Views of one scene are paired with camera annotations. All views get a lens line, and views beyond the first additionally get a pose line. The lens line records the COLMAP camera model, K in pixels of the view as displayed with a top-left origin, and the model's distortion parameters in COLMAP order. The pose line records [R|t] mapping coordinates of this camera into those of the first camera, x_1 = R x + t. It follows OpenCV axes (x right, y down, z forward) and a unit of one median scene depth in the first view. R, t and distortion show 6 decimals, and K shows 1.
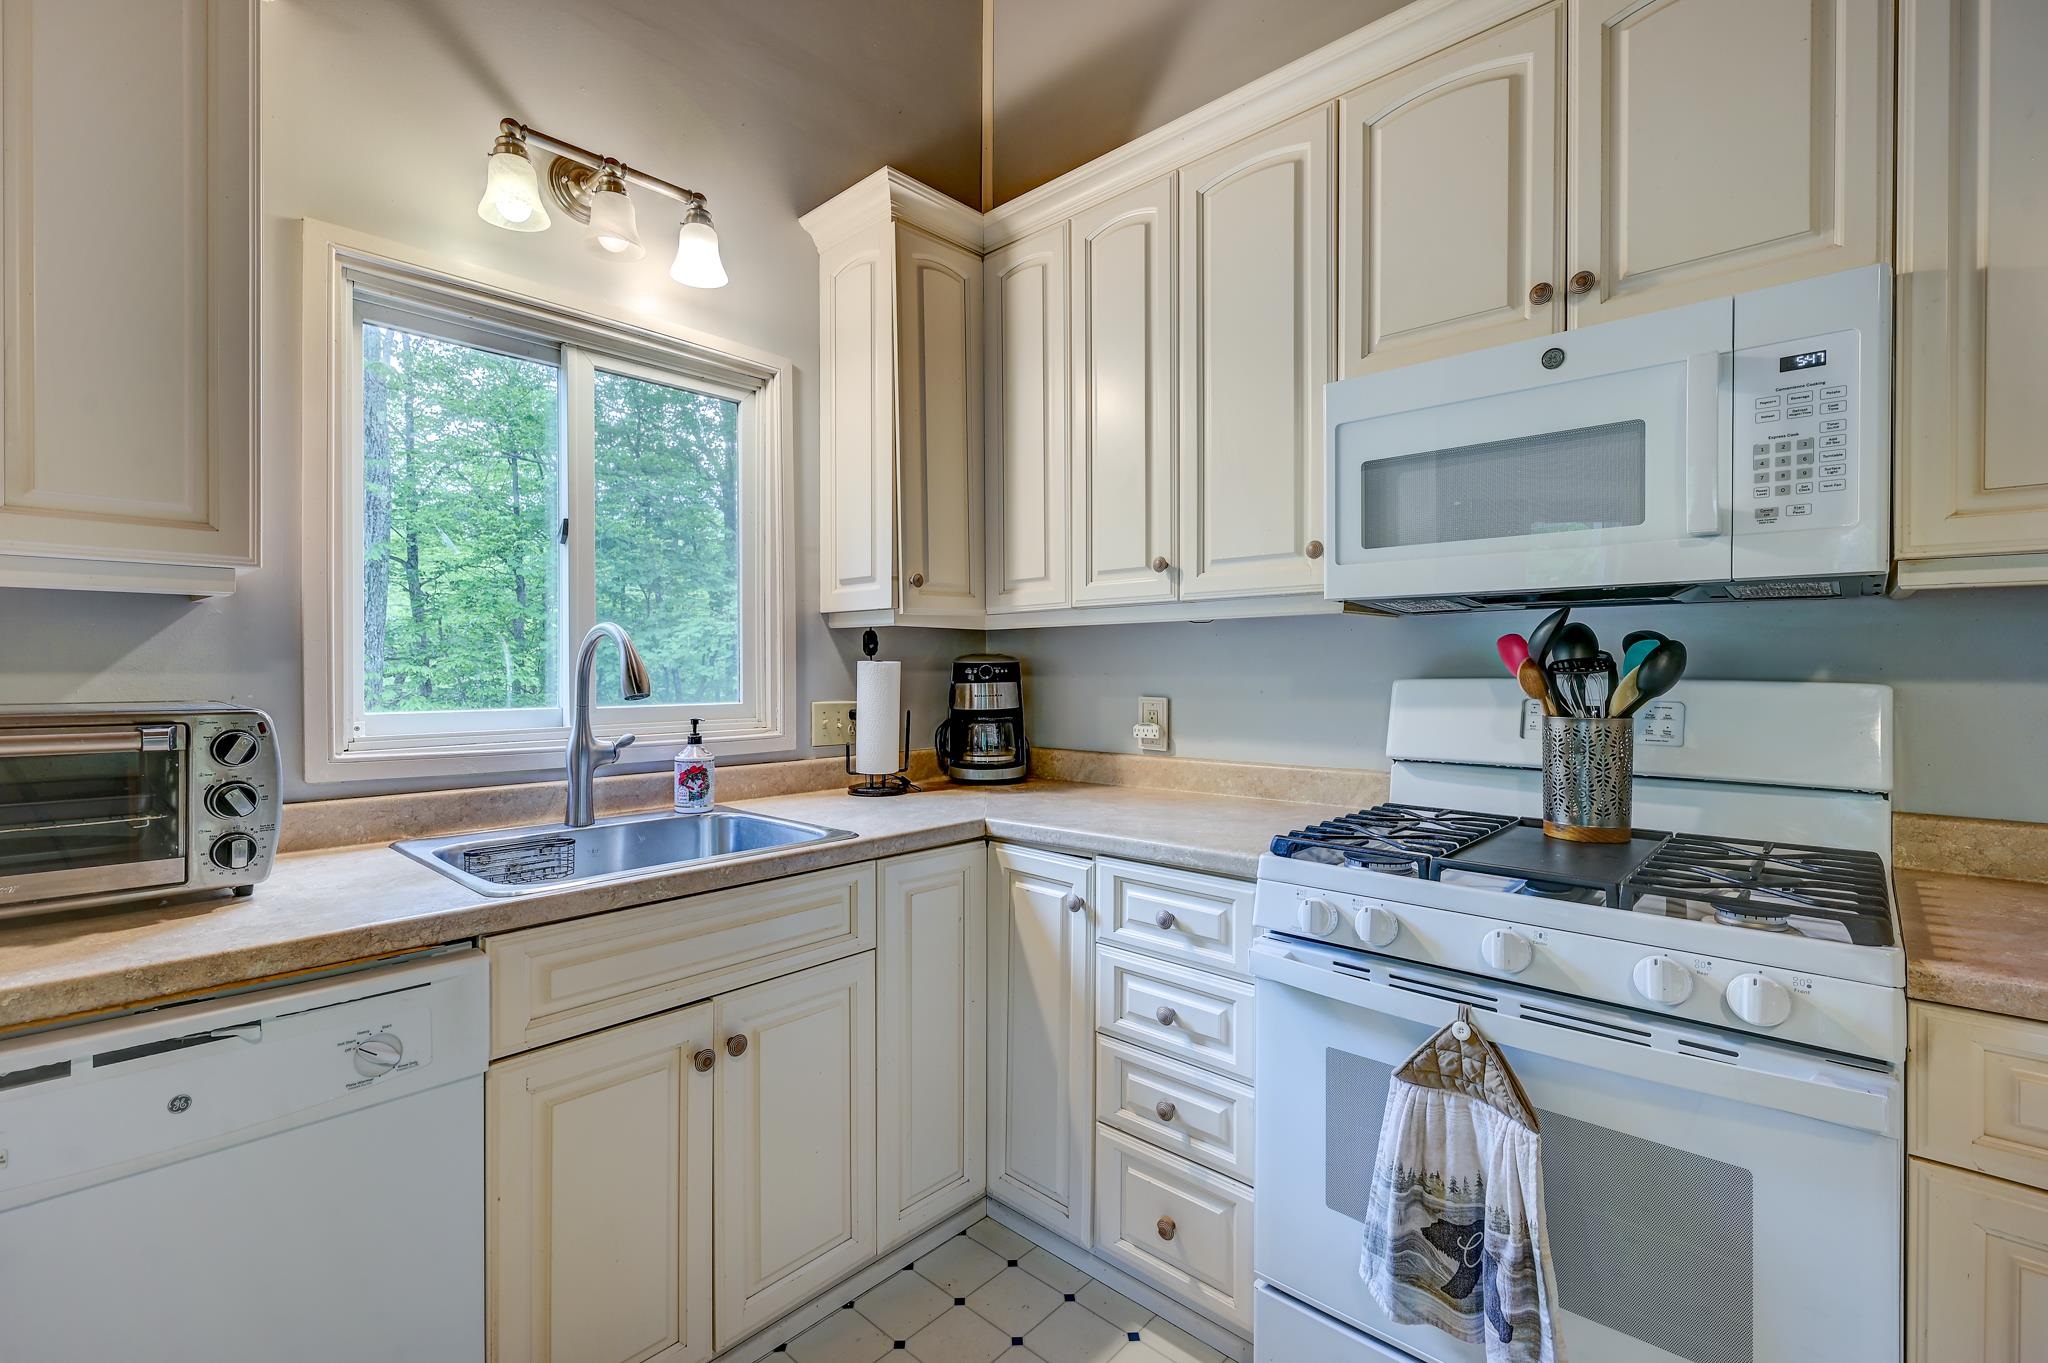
lens RADIAL K [[906.9, 0, 1024.4], [0, 906.9, 675.0], [0, 0, 1]] dist [-0.000436, 0.002088]
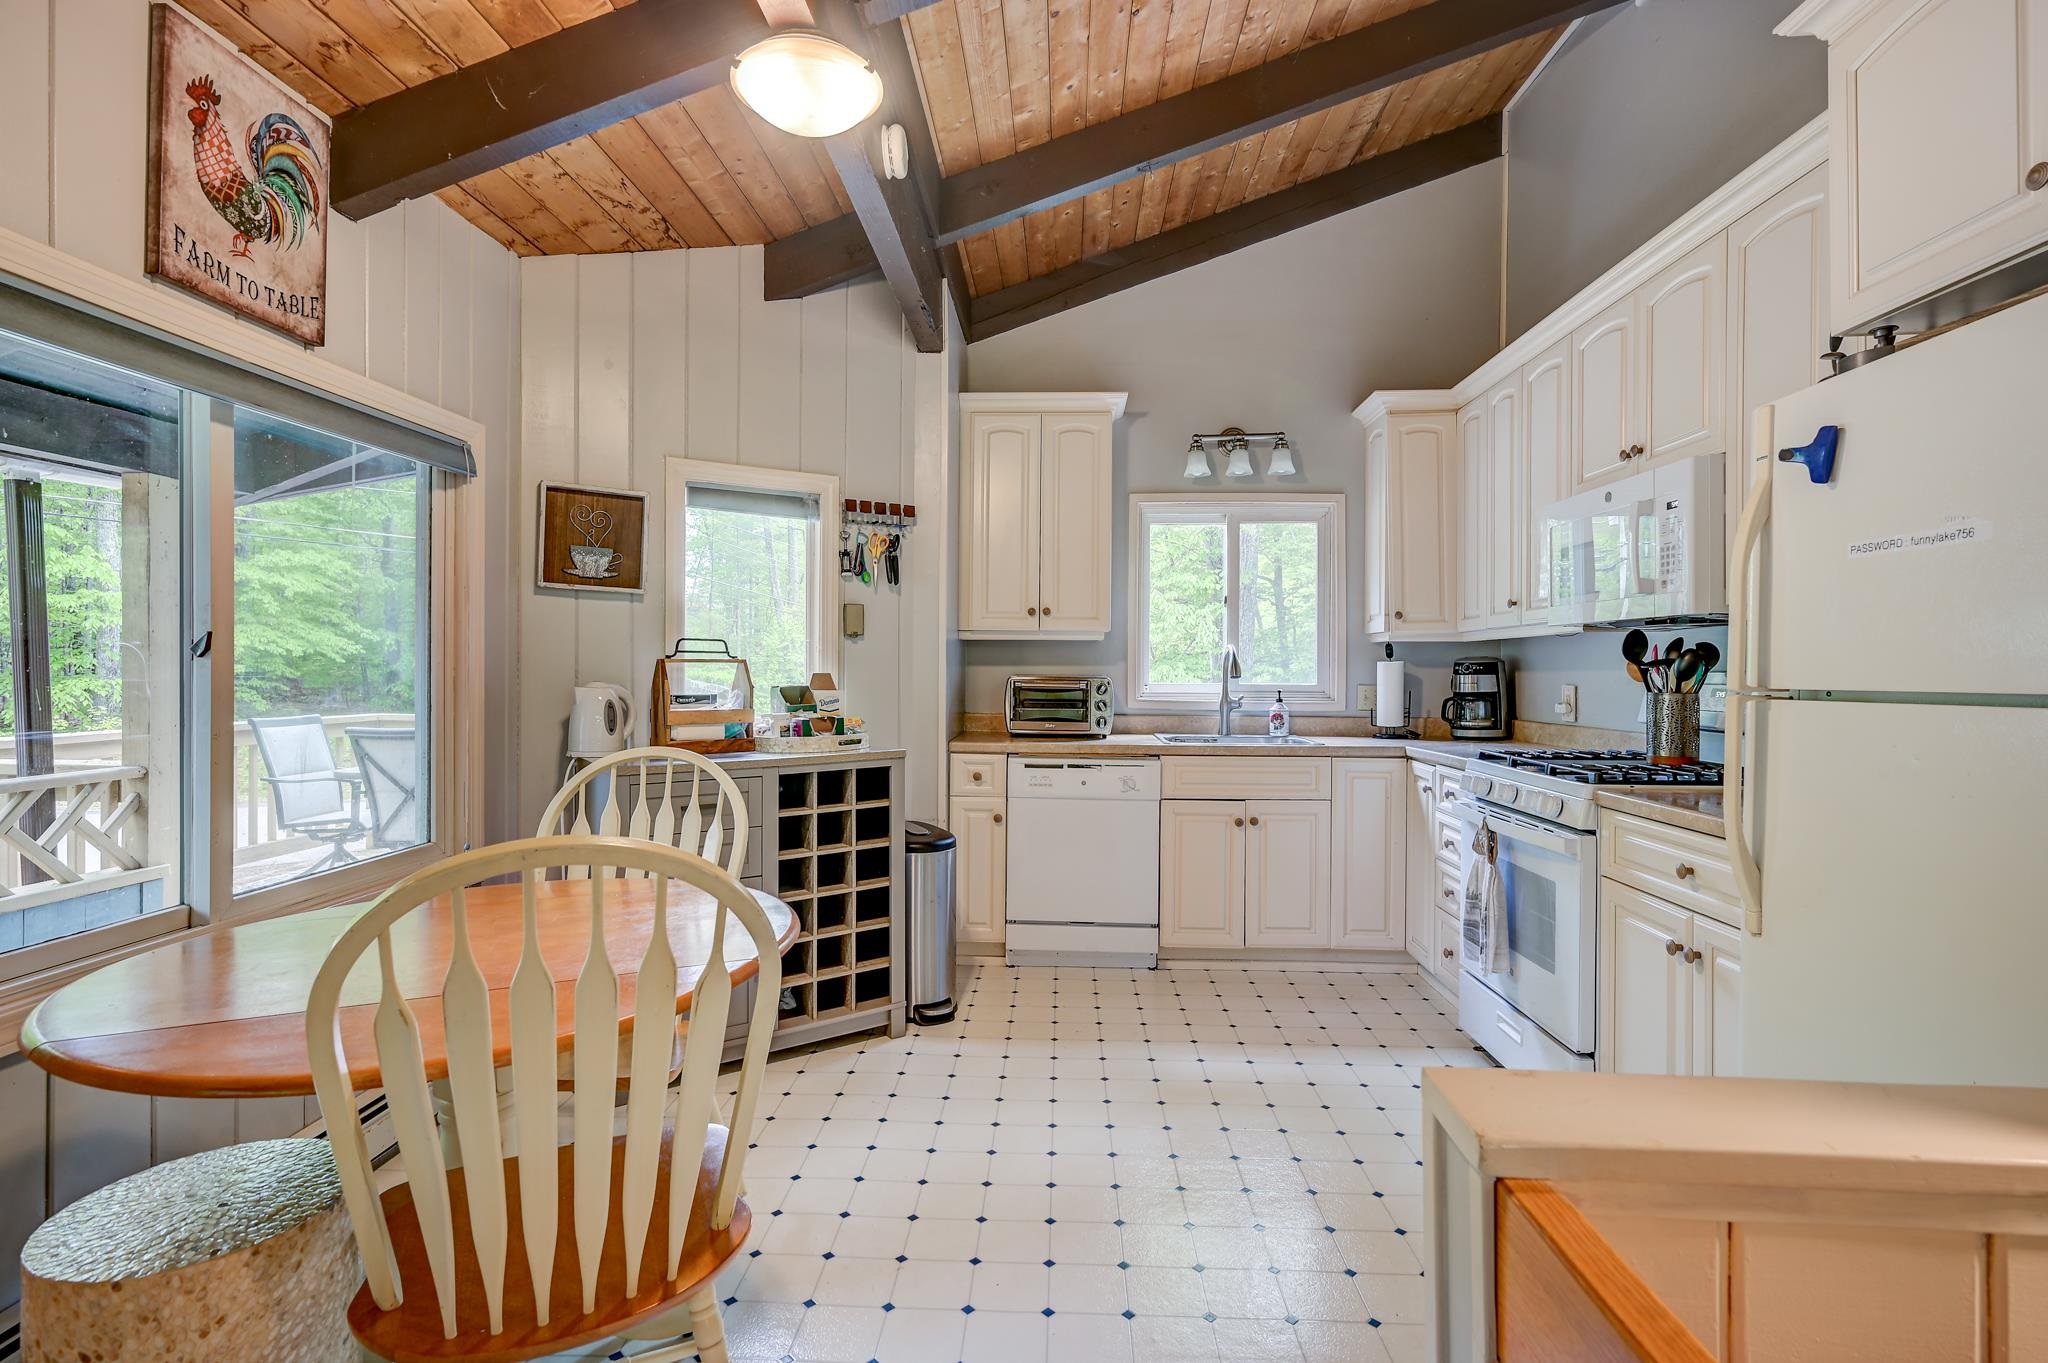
lens RADIAL K [[996.0, 0, 1037.5], [0, 996.0, 676.3], [0, 0, 1]] dist [-0.005161, 0.001379]
pose [[0.652088, 0.008509, -0.758096, 1.092443], [-0.009383, 0.999951, 0.003152, 0.017562], [0.758086, 0.005058, 0.652135, -0.967821]]
